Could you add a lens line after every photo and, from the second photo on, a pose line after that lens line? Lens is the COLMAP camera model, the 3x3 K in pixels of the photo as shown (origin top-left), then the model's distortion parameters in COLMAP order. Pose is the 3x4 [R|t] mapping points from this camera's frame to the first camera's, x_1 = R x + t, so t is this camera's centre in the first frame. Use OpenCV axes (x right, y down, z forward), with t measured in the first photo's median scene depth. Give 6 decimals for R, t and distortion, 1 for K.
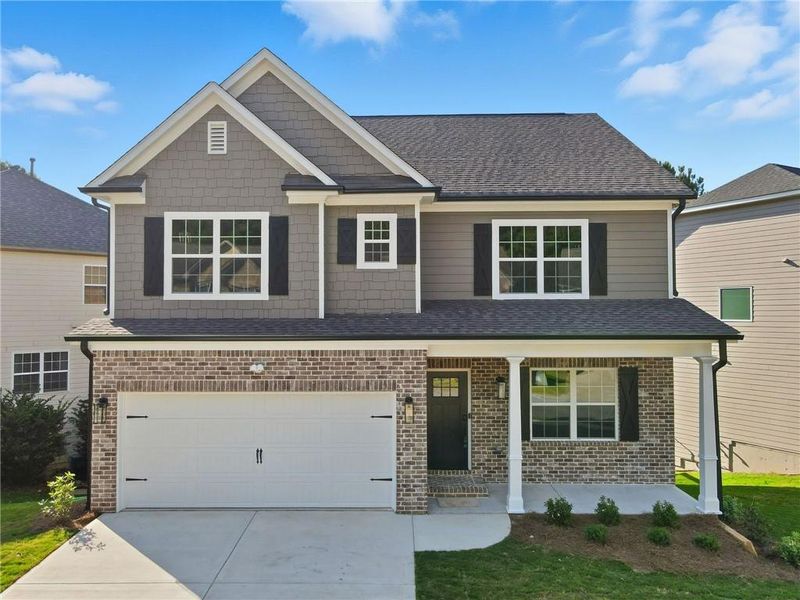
lens RADIAL K [[661.7, 0, 361.6], [0, 661.7, 292.5], [0, 0, 1]] dist [-0.004546, 0.024533]
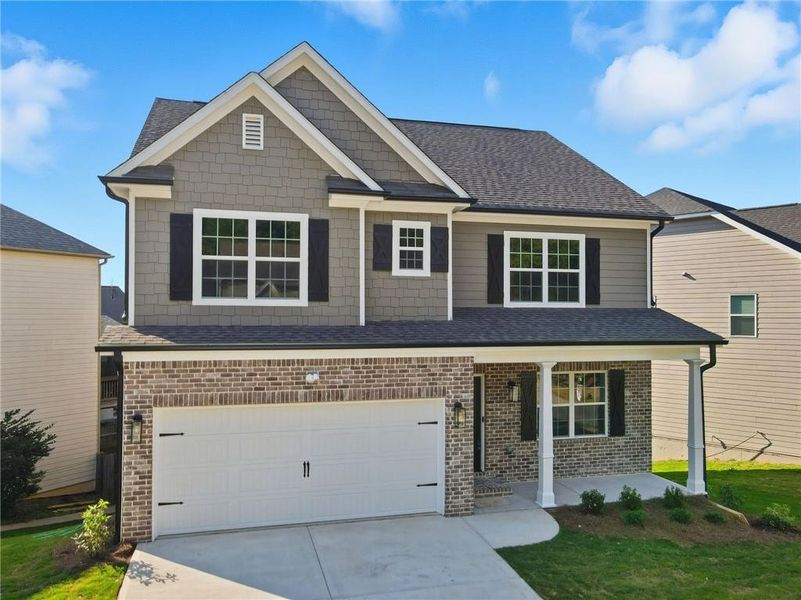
lens RADIAL K [[707.7, 0, 387.1], [0, 707.7, 299.6], [0, 0, 1]] dist [-0.015431, 0.051962]
pose [[0.952062, 0.011930, 0.305673, -0.338977], [-0.014554, 0.999874, 0.006306, -0.006571], [-0.305559, -0.010452, 0.952116, -0.008516]]
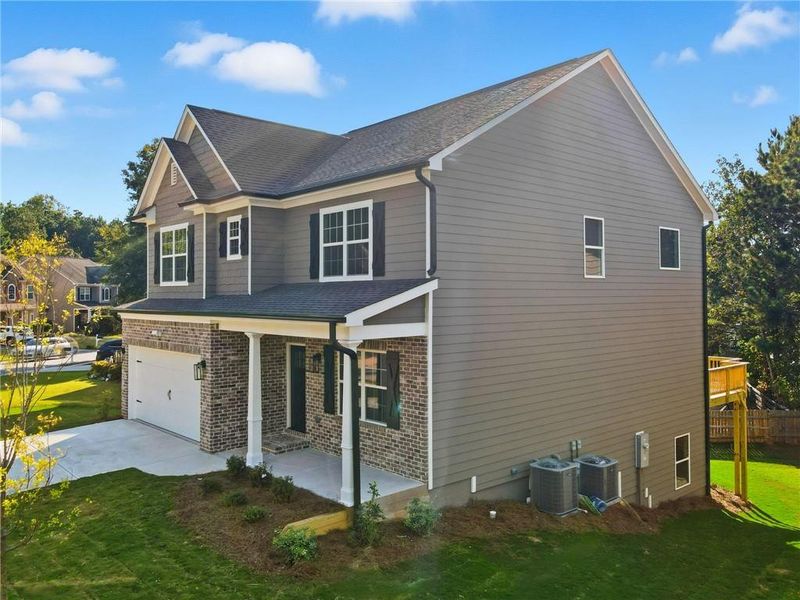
lens RADIAL K [[661.7, 0, 369.6], [0, 661.7, 287.9], [0, 0, 1]] dist [-0.004546, 0.024533]
pose [[0.659837, -0.010578, -0.751334, 1.137885], [0.024616, 0.999669, 0.007543, 0.014325], [0.751005, -0.023472, 0.659879, 0.362841]]
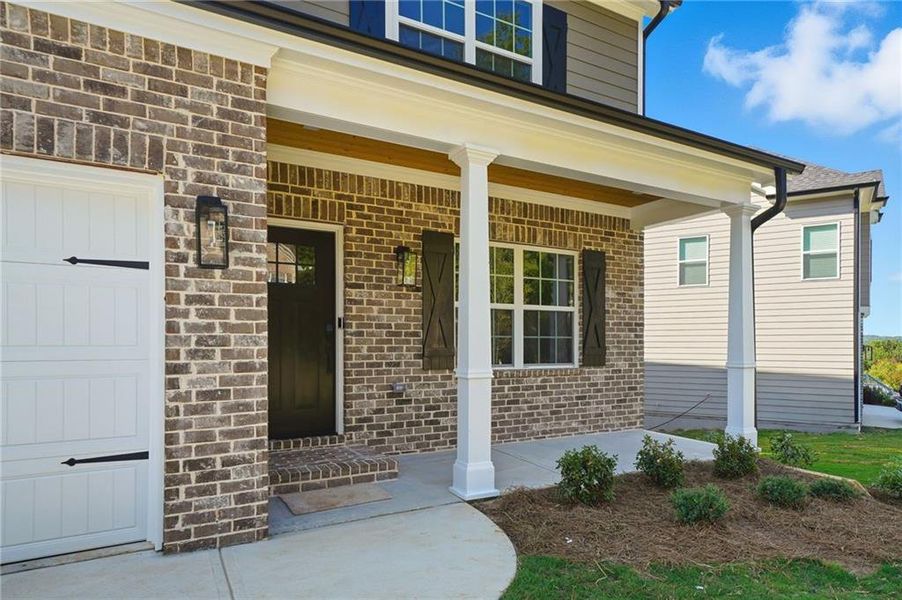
lens RADIAL K [[570.7, 0, 511.6], [0, 570.7, 353.4], [0, 0, 1]] dist [0.014519, 0.008284]
pose [[0.819229, 0.000968, 0.573465, 0.028092], [-0.016777, 0.999611, 0.022280, 0.208183], [-0.573220, -0.027874, 0.818927, 0.618910]]
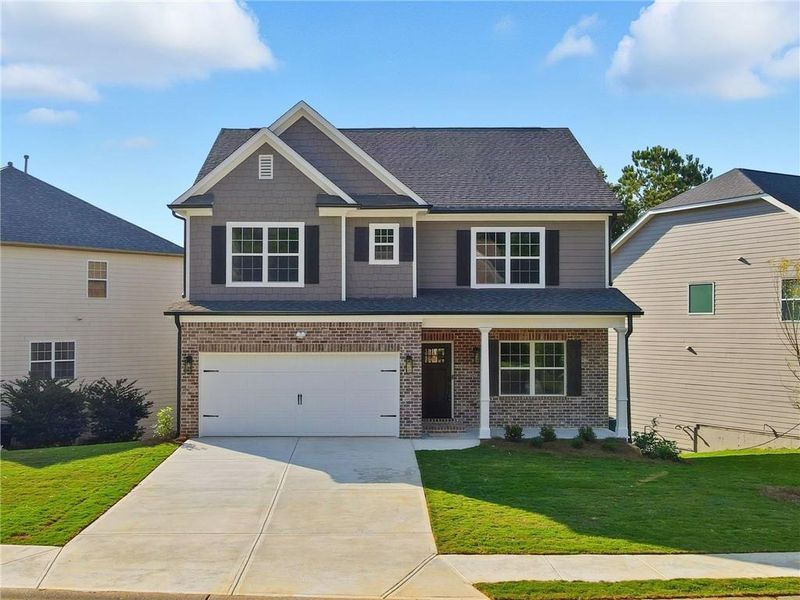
lens RADIAL K [[982.4, 0, 281.3], [0, 982.4, 305.9], [0, 0, 1]] dist [-0.018526, 0.000000]
pose [[0.999743, 0.004167, -0.022298, -0.140511], [-0.004051, 0.999978, 0.005220, 0.038769], [0.022319, -0.005128, 0.999738, -0.998382]]
